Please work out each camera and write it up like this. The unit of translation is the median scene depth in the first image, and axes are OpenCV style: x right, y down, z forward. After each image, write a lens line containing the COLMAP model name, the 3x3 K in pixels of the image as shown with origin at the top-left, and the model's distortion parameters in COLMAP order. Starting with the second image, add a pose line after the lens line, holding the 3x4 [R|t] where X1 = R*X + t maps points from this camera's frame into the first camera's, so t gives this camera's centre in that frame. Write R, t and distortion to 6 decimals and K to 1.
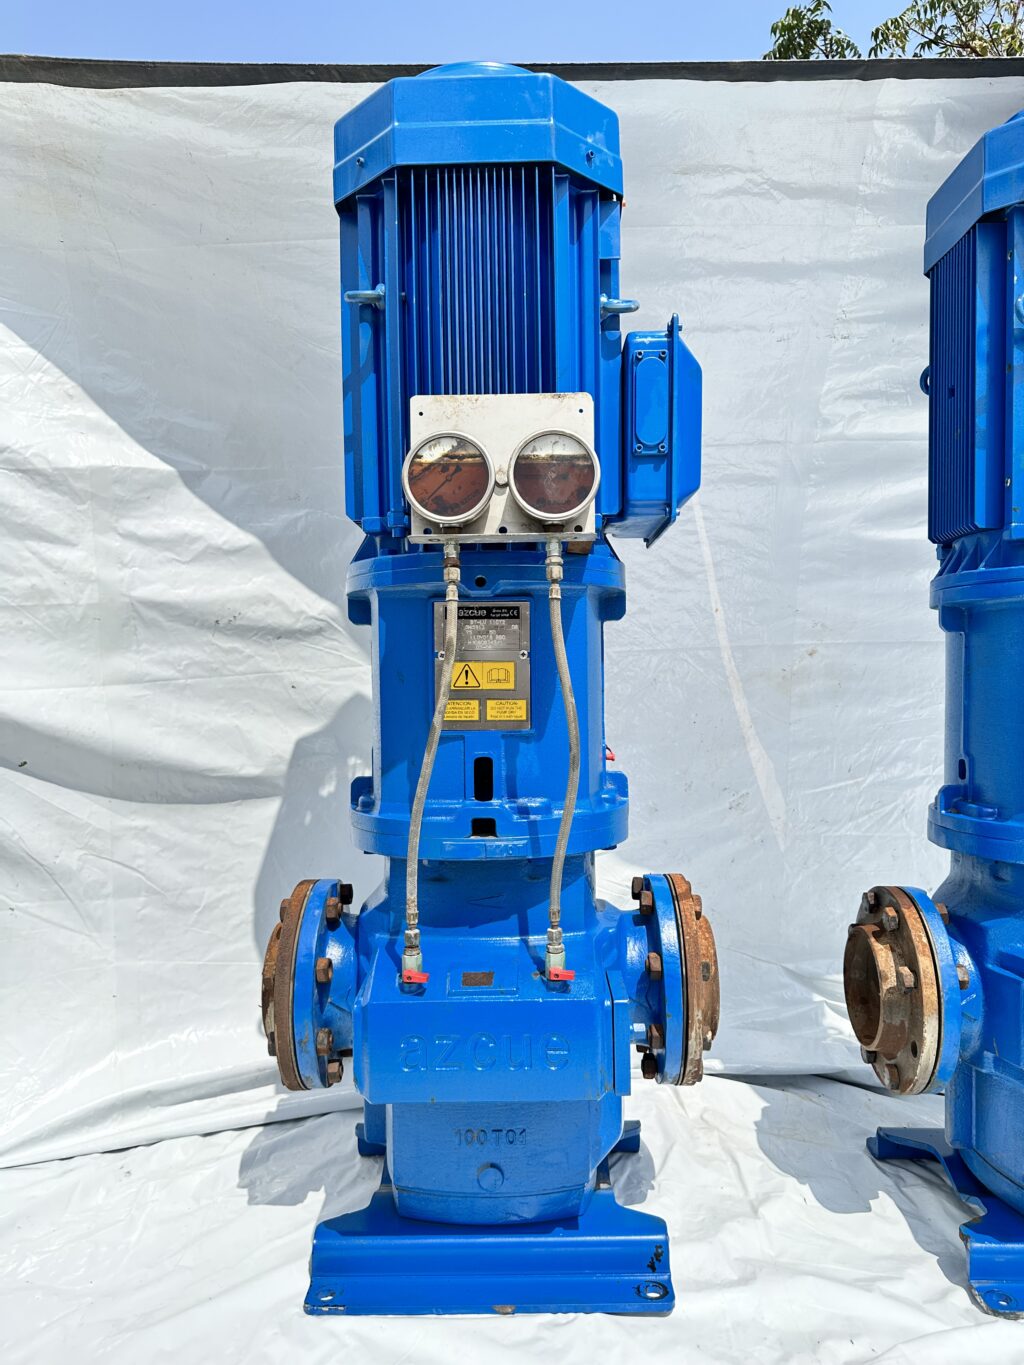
lens RADIAL K [[955.3, 0, 512.0], [0, 955.3, 682.5], [0, 0, 1]] dist [0.095881, -0.126351]
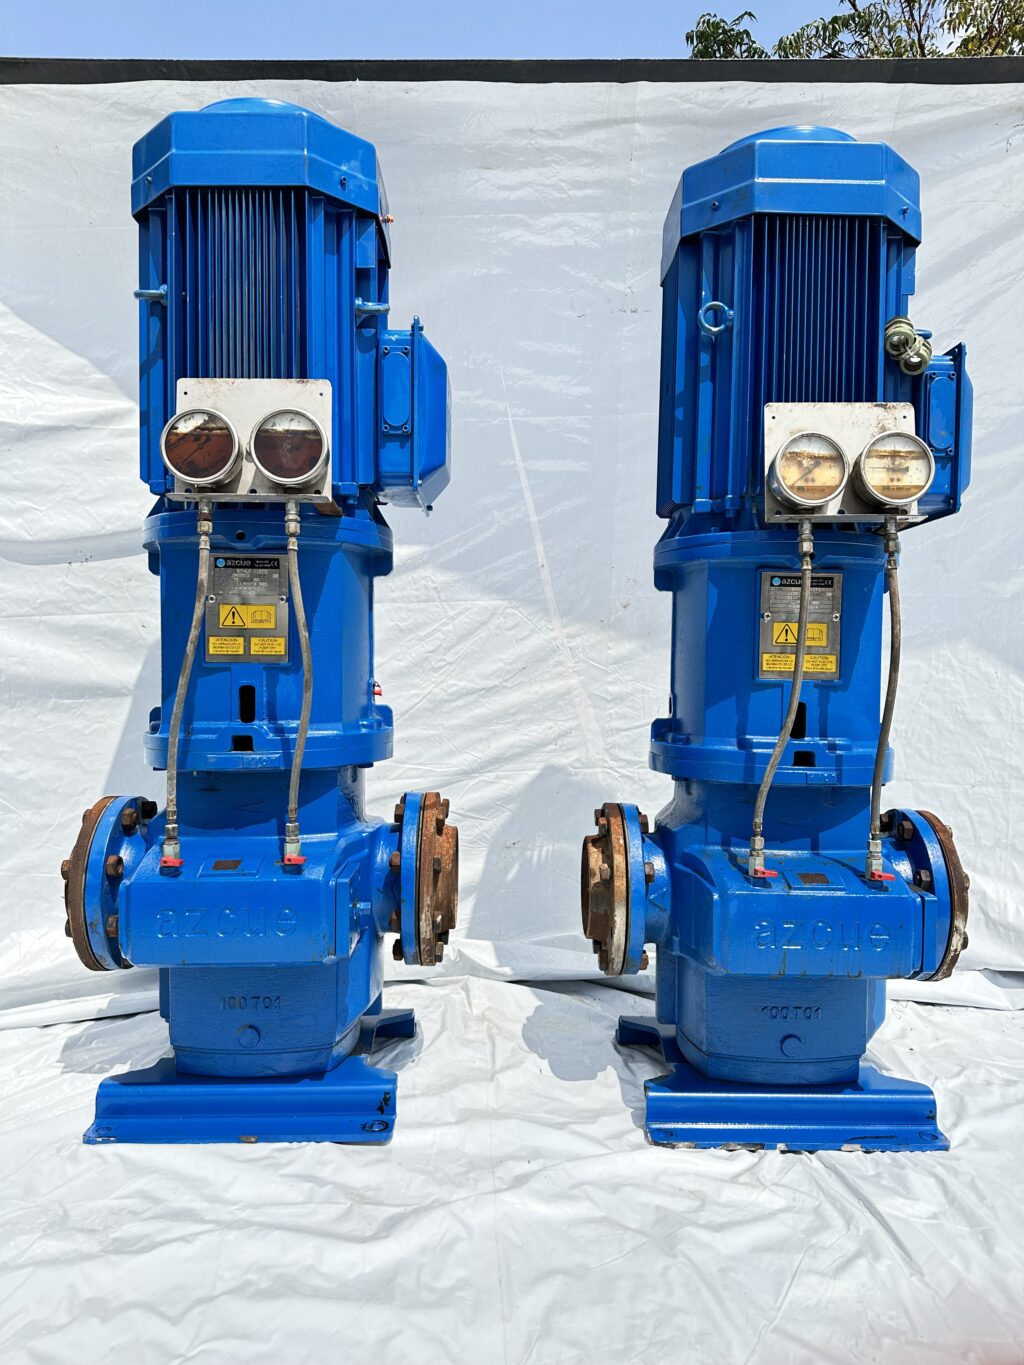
lens RADIAL K [[955.3, 0, 512.0], [0, 955.3, 682.5], [0, 0, 1]] dist [0.095881, -0.126351]
pose [[0.999633, 0.012139, 0.024207, 0.268746], [-0.012219, 0.999920, 0.003150, 0.066765], [-0.024167, -0.003445, 0.999702, -0.200269]]
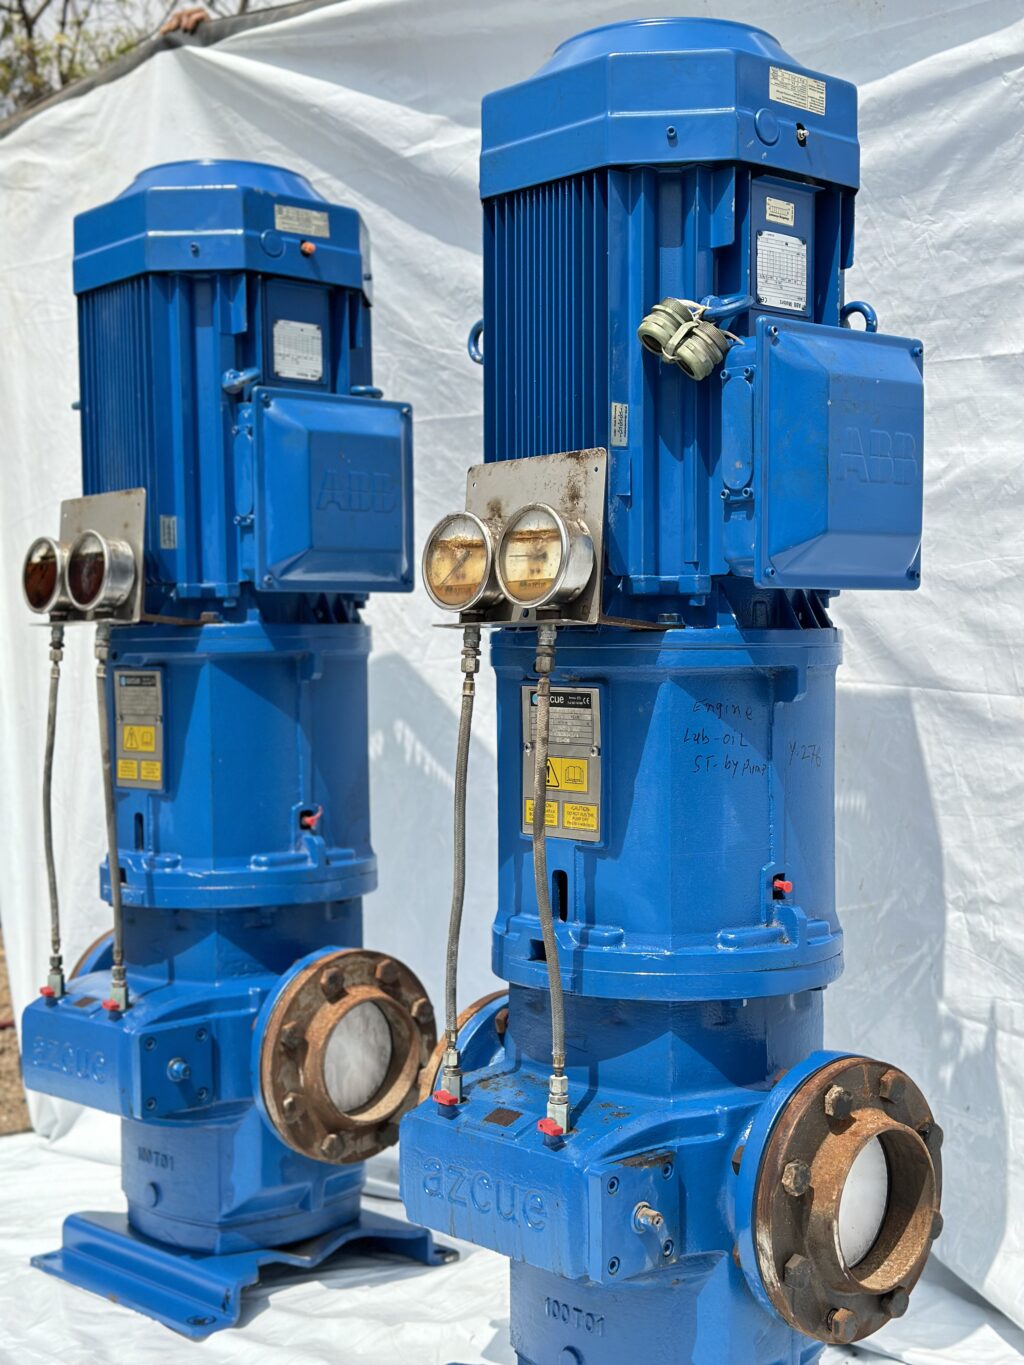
lens RADIAL K [[1908.1, 0, 515.0], [0, 1908.1, 708.3], [0, 0, 1]] dist [0.137247, -0.052943]
pose [[0.678133, 0.016051, -0.734764, 1.872450], [0.002884, 0.999696, 0.024500, -0.093956], [0.734934, -0.018733, 0.677880, -0.172784]]
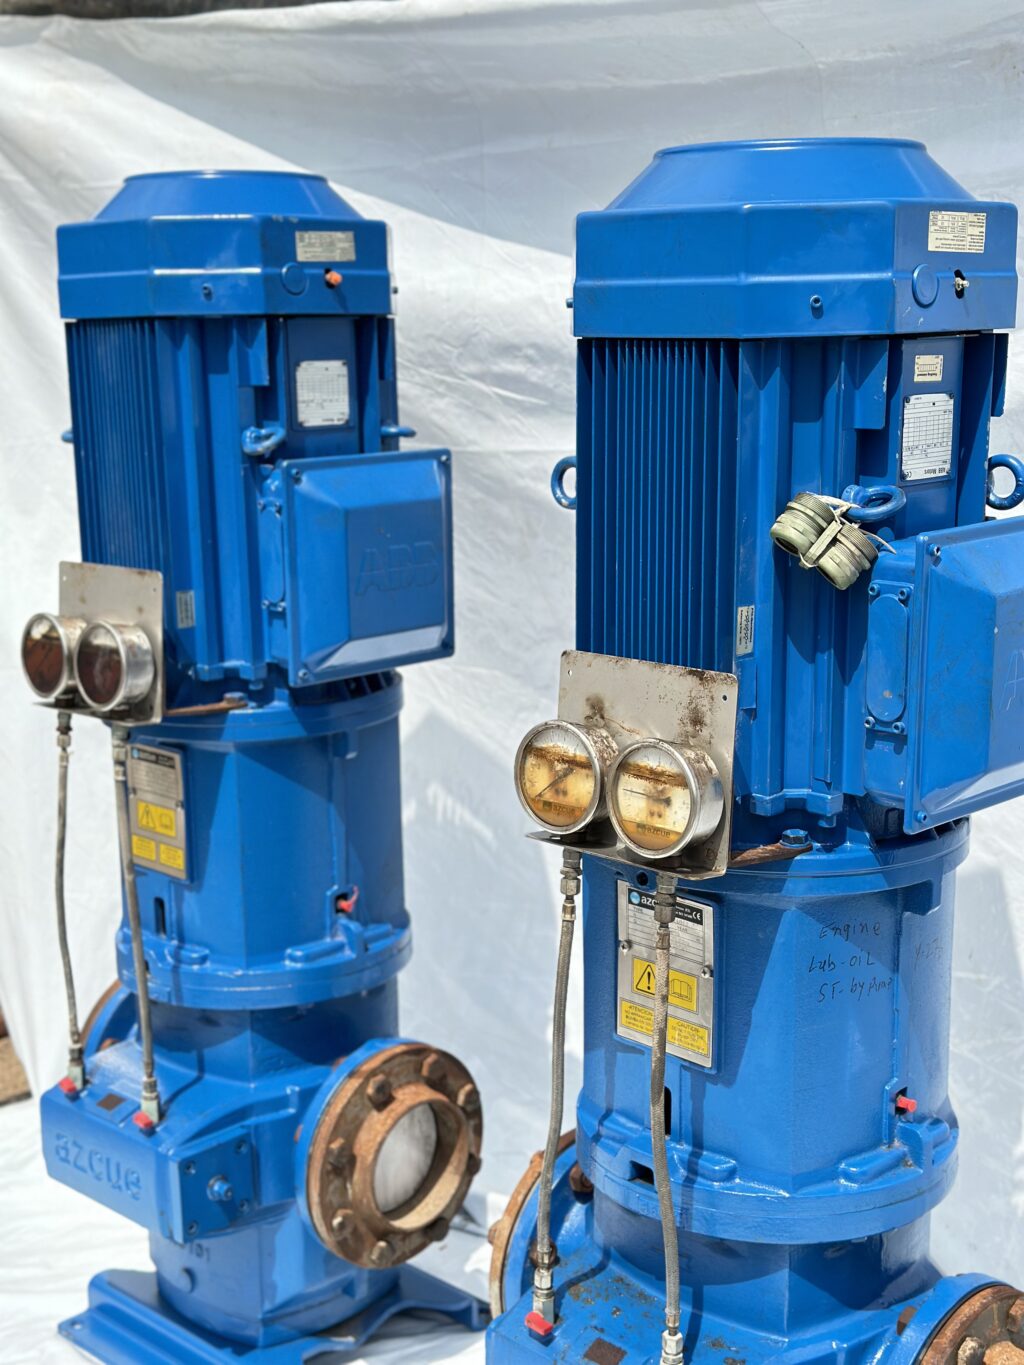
lens RADIAL K [[1903.3, 0, 508.0], [0, 1903.3, 712.4], [0, 0, 1]] dist [0.131989, -0.009217]
pose [[0.712678, 0.138504, -0.687683, 1.595838], [0.006054, 0.979064, 0.203463, -0.521865], [0.701466, -0.149167, 0.696918, -0.124692]]
